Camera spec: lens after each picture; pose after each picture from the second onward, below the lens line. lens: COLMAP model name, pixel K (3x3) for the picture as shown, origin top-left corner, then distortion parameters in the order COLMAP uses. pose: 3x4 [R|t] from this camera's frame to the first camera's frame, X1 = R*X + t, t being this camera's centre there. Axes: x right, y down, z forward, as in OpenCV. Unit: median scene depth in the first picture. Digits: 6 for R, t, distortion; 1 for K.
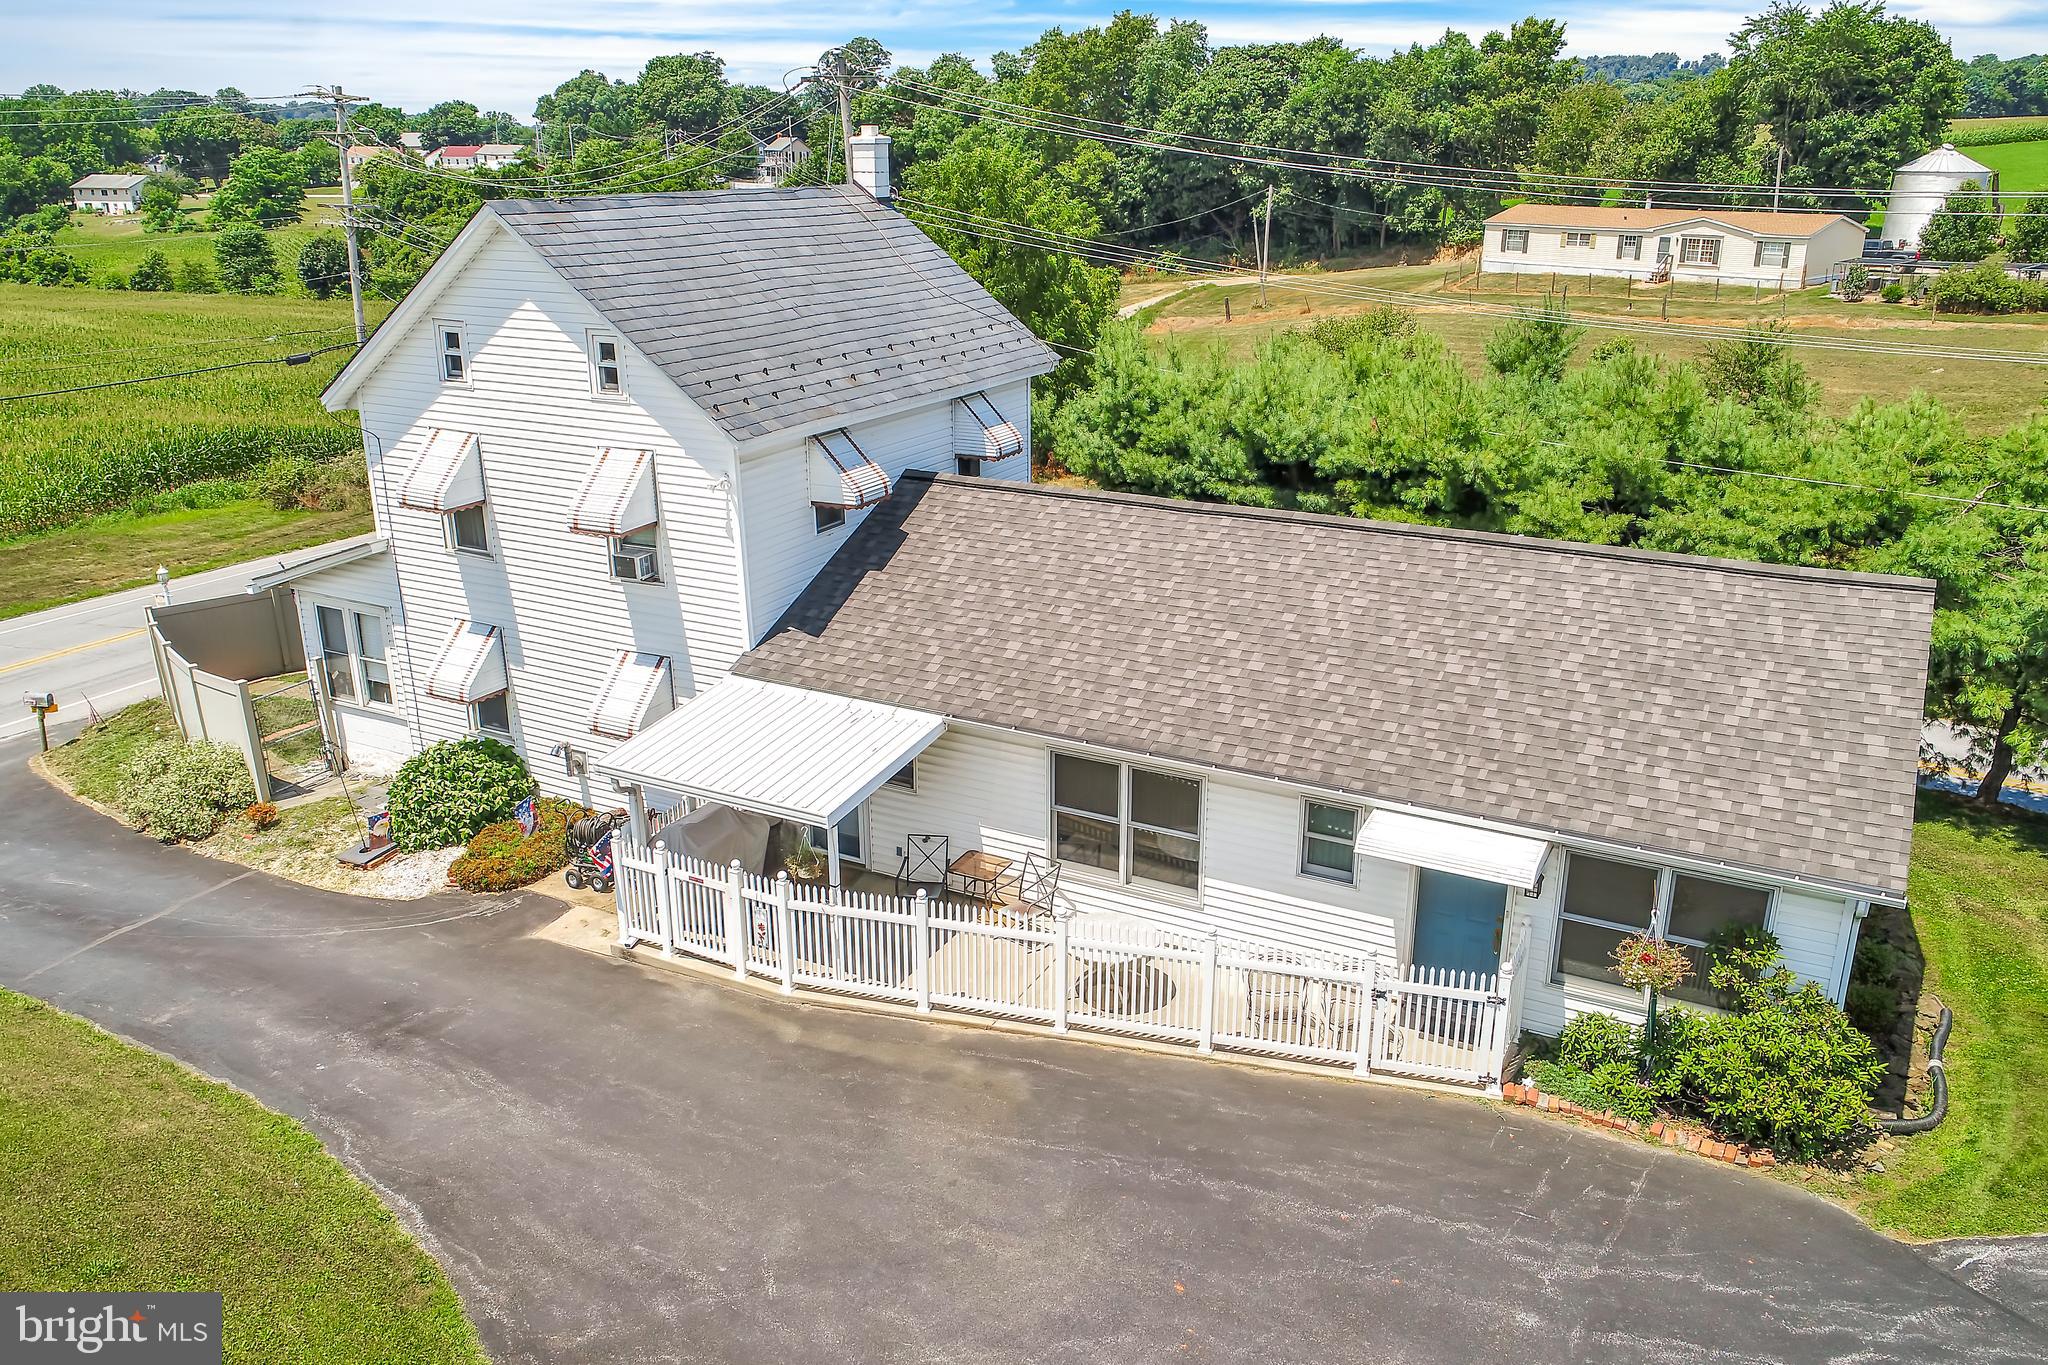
lens RADIAL K [[1568.8, 0, 1011.3], [0, 1568.8, 693.1], [0, 0, 1]] dist [0.001531, 0.006547]
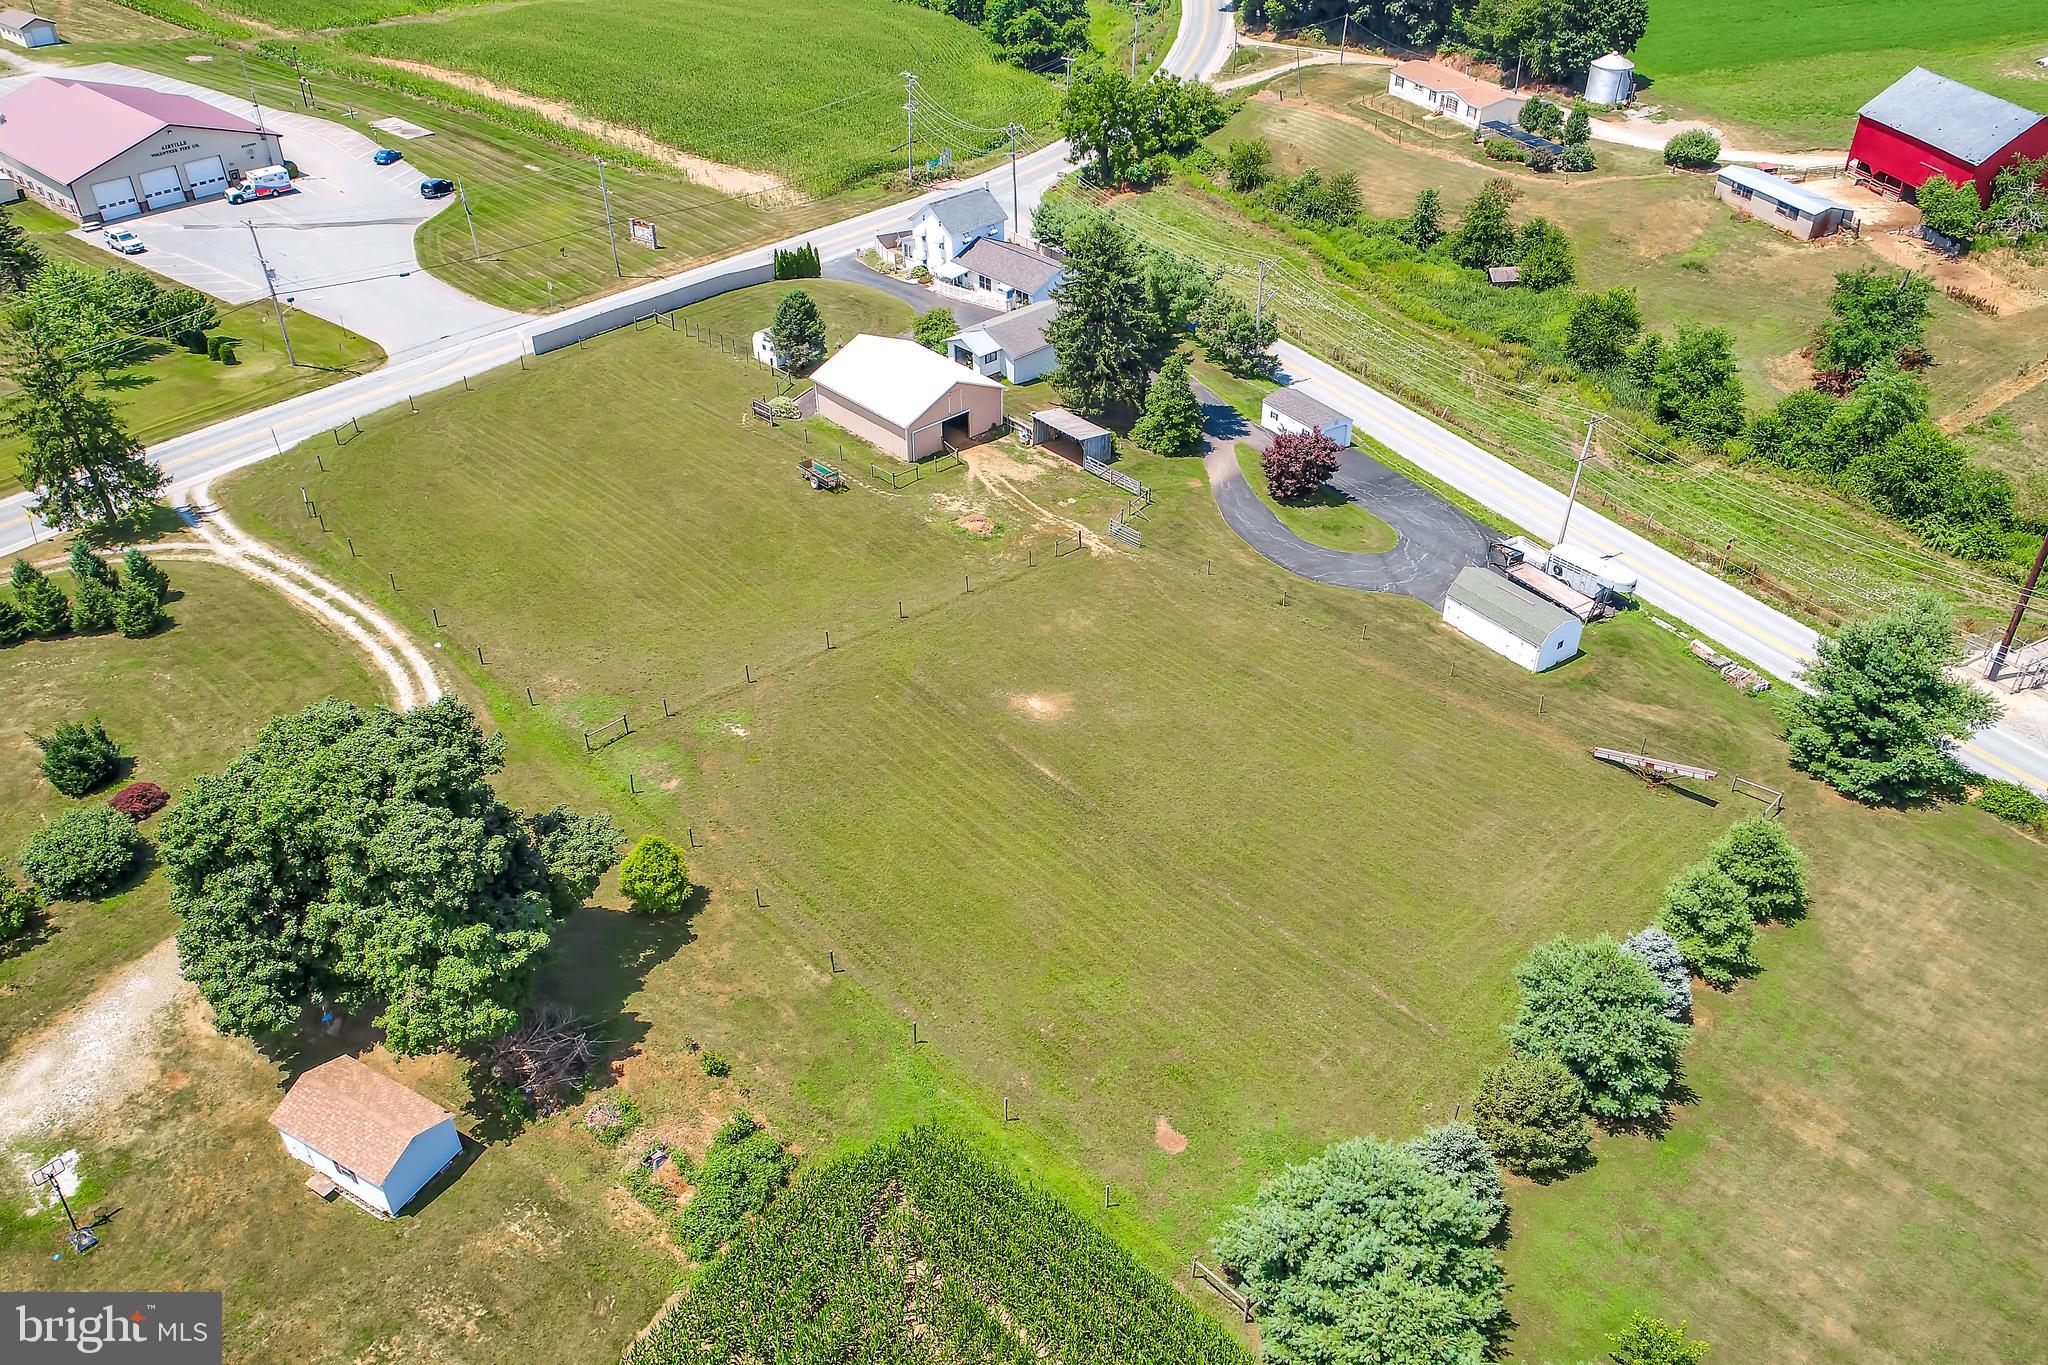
lens RADIAL K [[1568.8, 0, 1022.9], [0, 1568.8, 671.1], [0, 0, 1]] dist [0.001531, 0.006547]
pose [[0.950844, 0.184376, -0.248800, 0.557258], [-0.110452, 0.952514, 0.283755, -0.072239], [0.289303, -0.242326, 0.926057, -1.496160]]
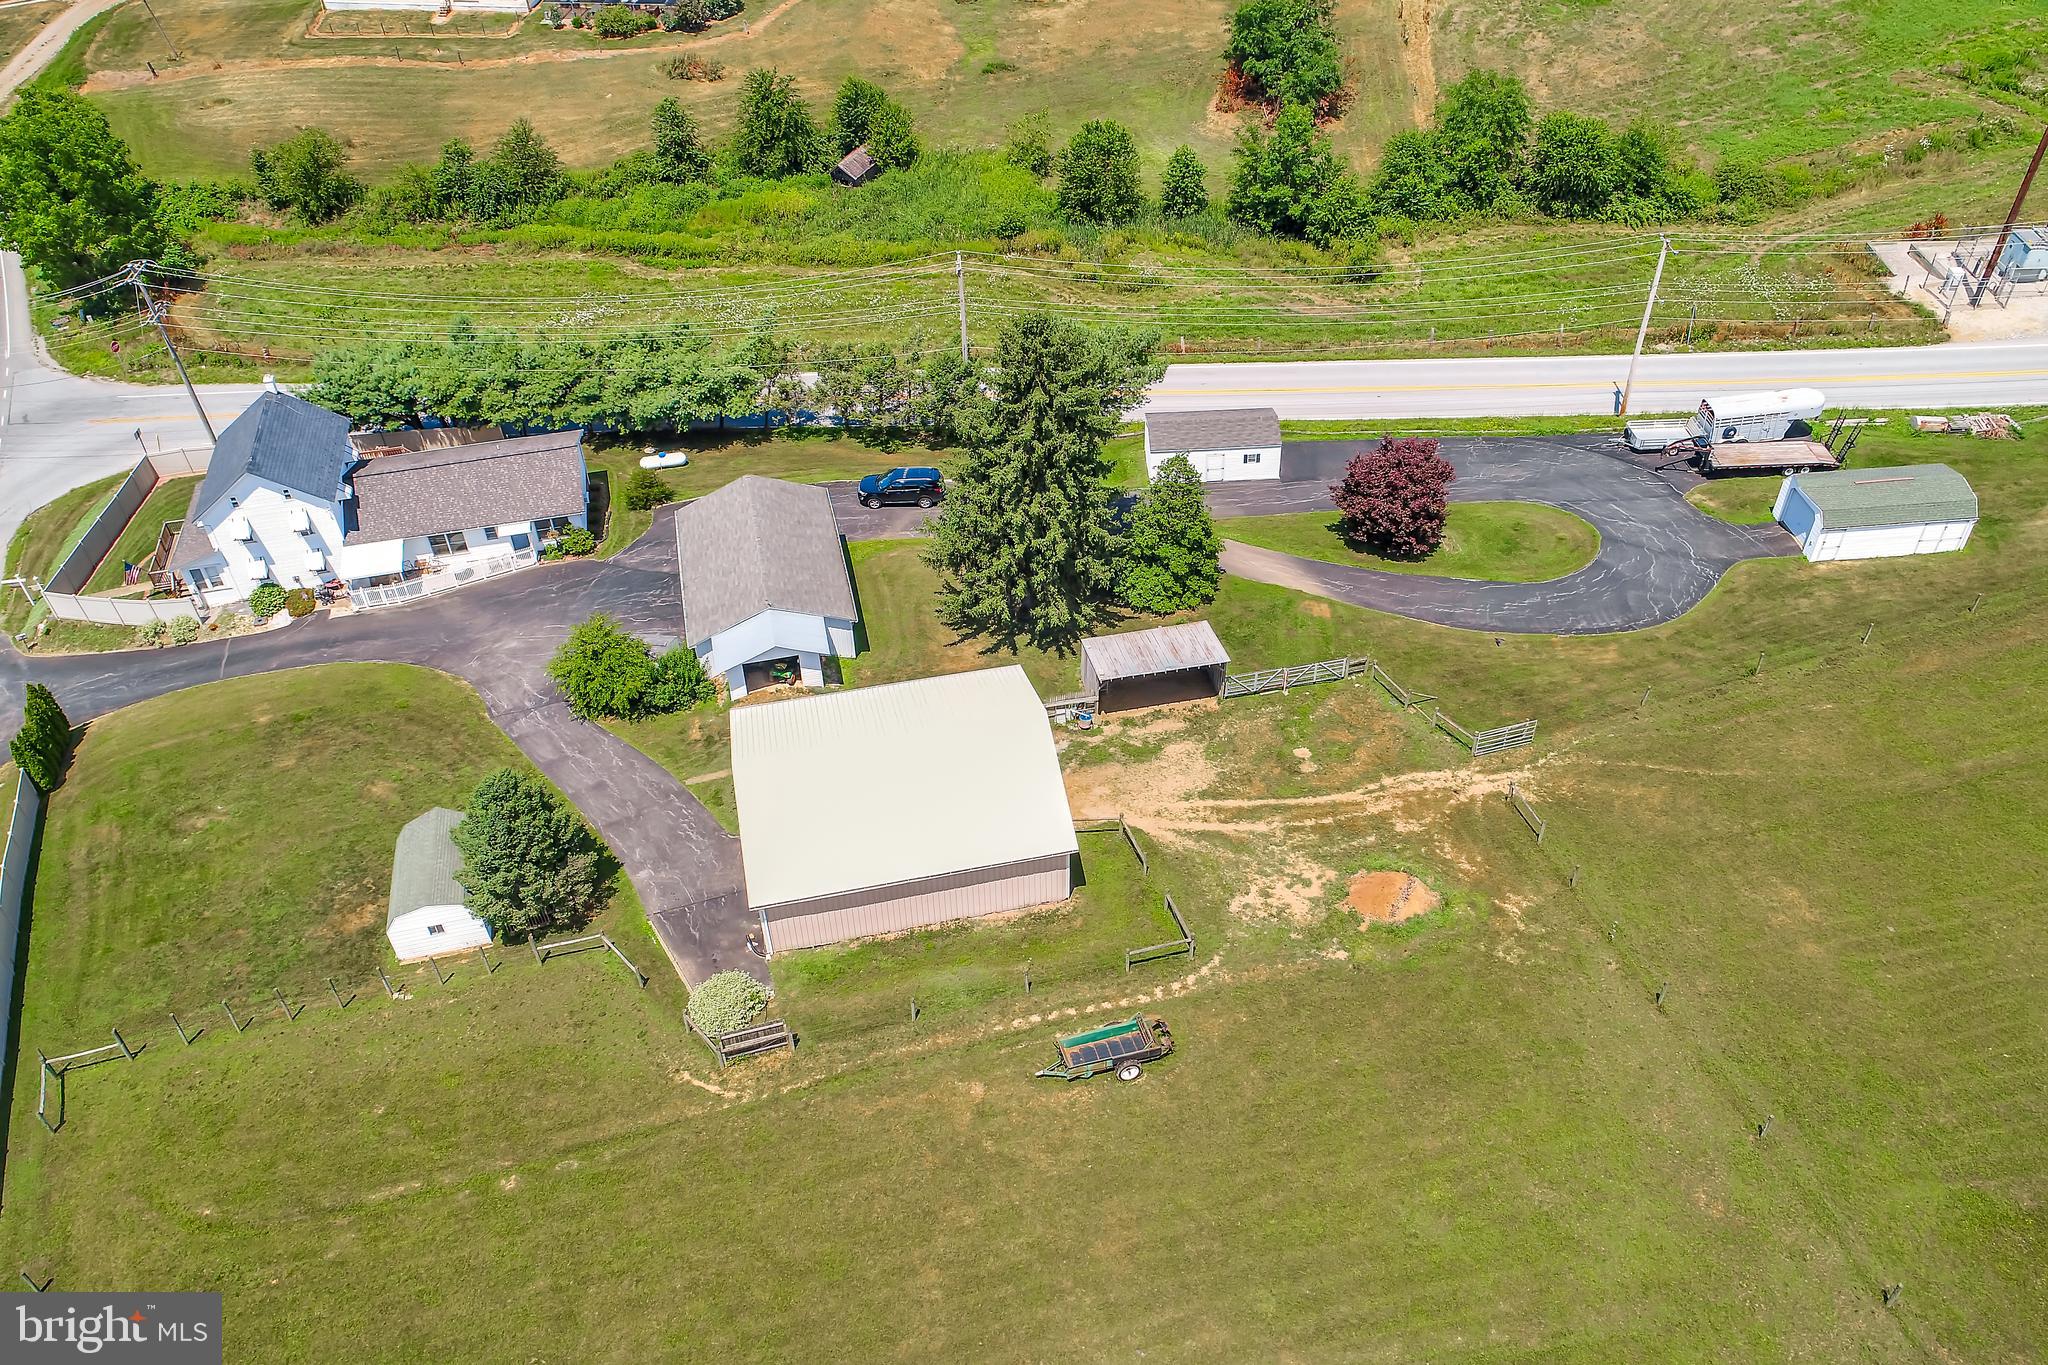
lens RADIAL K [[1568.8, 0, 1044.5], [0, 1568.8, 618.5], [0, 0, 1]] dist [0.001531, 0.006547]
pose [[0.748365, -0.433537, 0.501992, -0.199680], [0.233816, 0.880671, 0.412006, -0.236218], [-0.620709, -0.190957, 0.760431, -0.716043]]
